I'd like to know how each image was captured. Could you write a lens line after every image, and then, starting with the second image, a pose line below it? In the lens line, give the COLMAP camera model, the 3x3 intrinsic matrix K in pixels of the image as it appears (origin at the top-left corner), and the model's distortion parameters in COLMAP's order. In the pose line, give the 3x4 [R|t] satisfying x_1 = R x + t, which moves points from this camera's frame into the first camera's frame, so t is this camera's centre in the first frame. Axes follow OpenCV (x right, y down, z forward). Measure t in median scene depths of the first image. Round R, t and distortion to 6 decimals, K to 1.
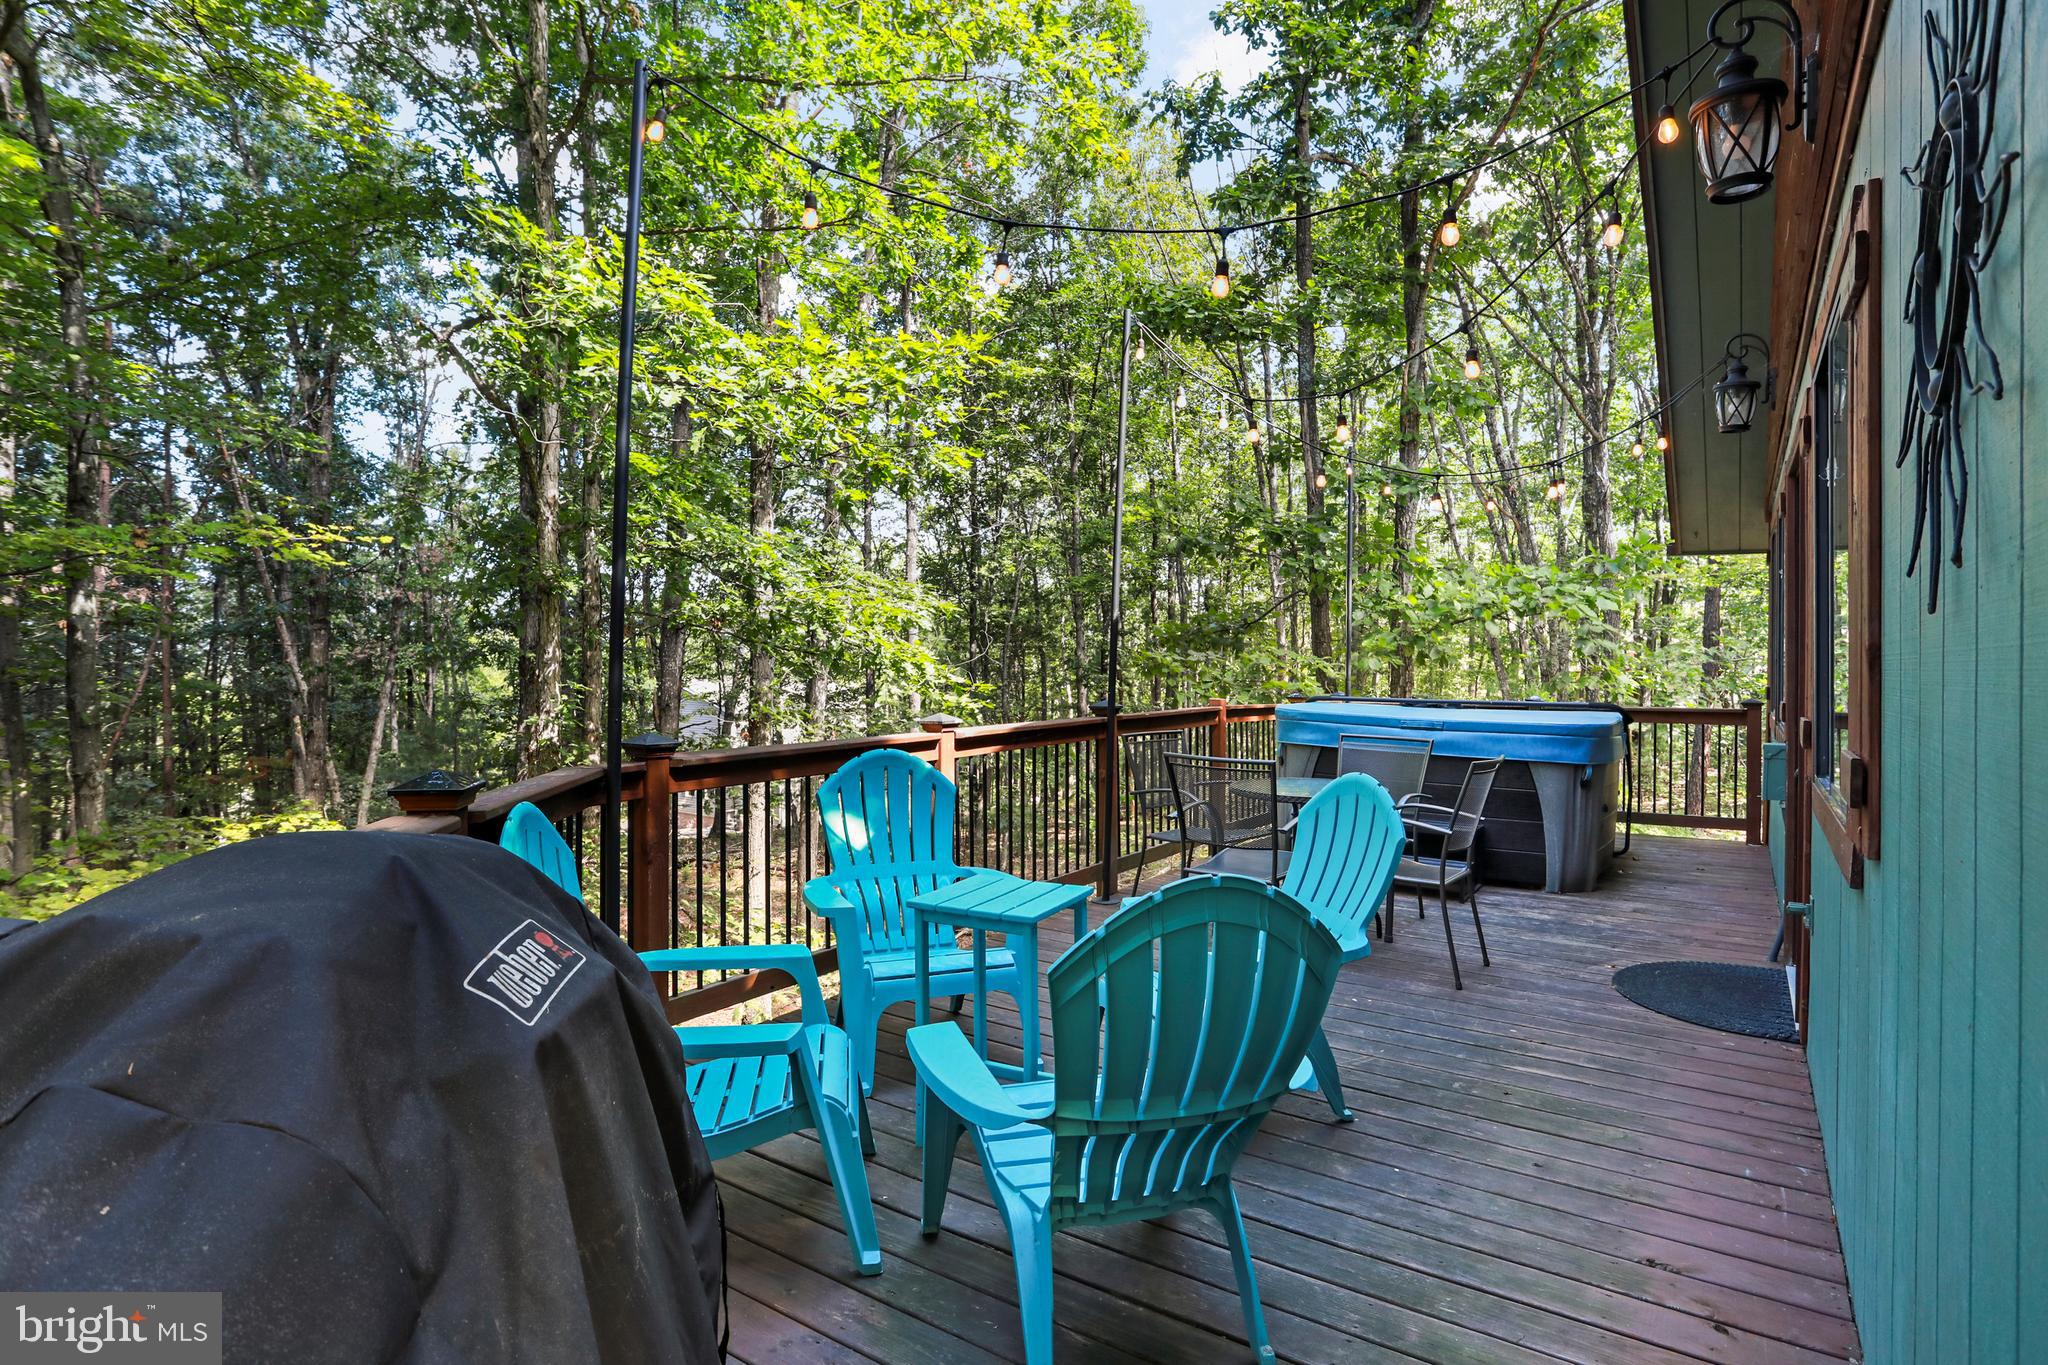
lens RADIAL K [[1058.9, 0, 1015.6], [0, 1058.9, 669.6], [0, 0, 1]] dist [-0.036782, 0.008215]
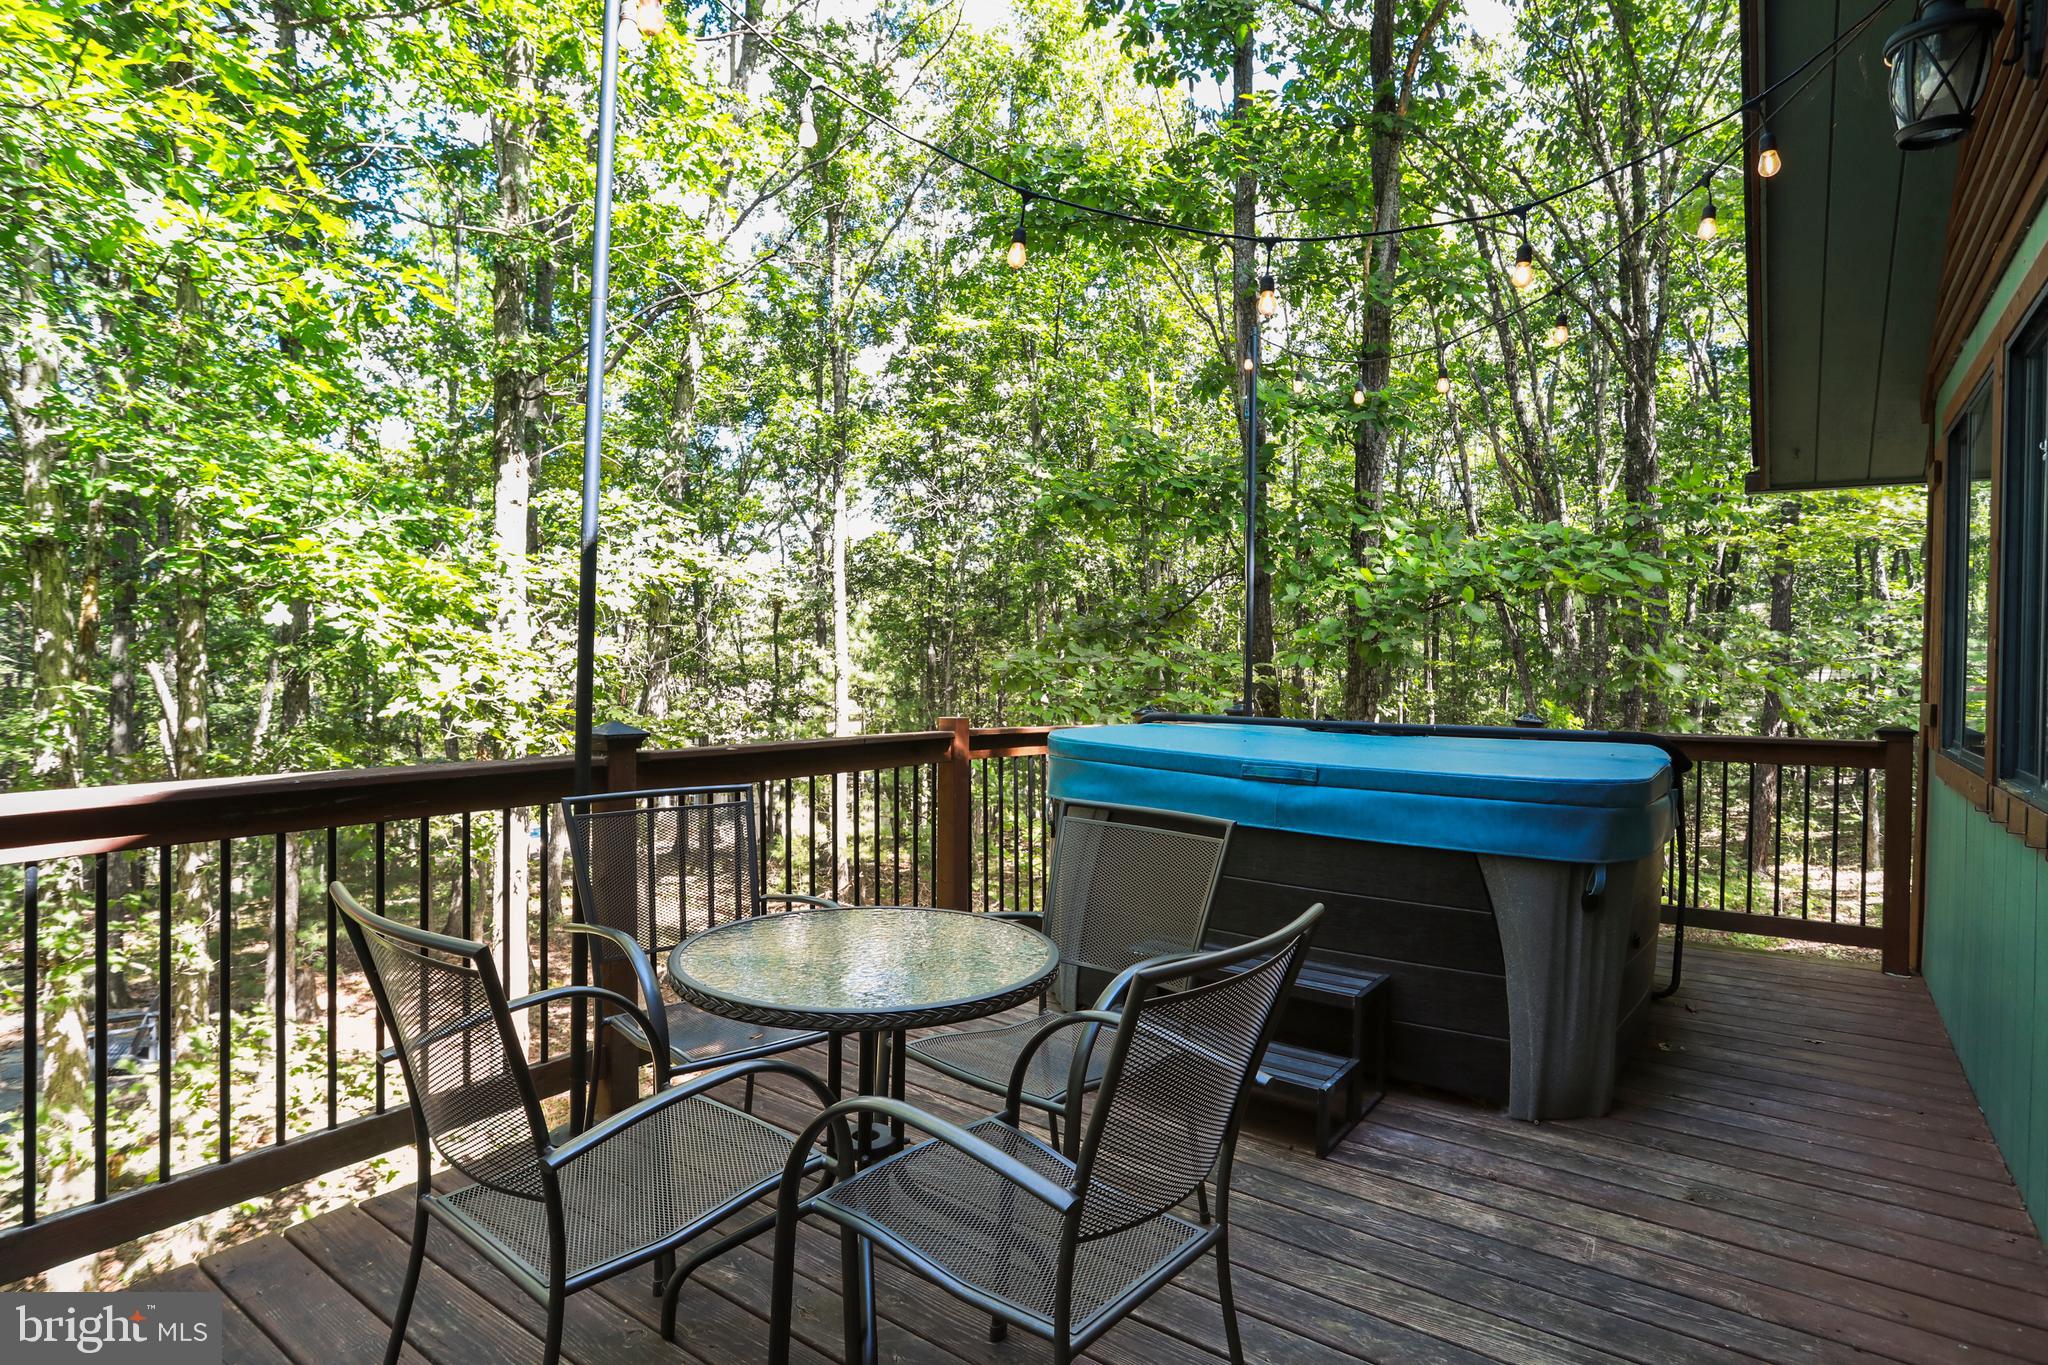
lens RADIAL K [[1058.9, 0, 1031.8], [0, 1058.9, 681.1], [0, 0, 1]] dist [-0.036782, 0.008215]
pose [[0.999660, 0.008726, -0.024577, 0.227298], [-0.008634, 0.999955, 0.003853, 0.004686], [0.024609, -0.003639, 0.999691, 0.391674]]
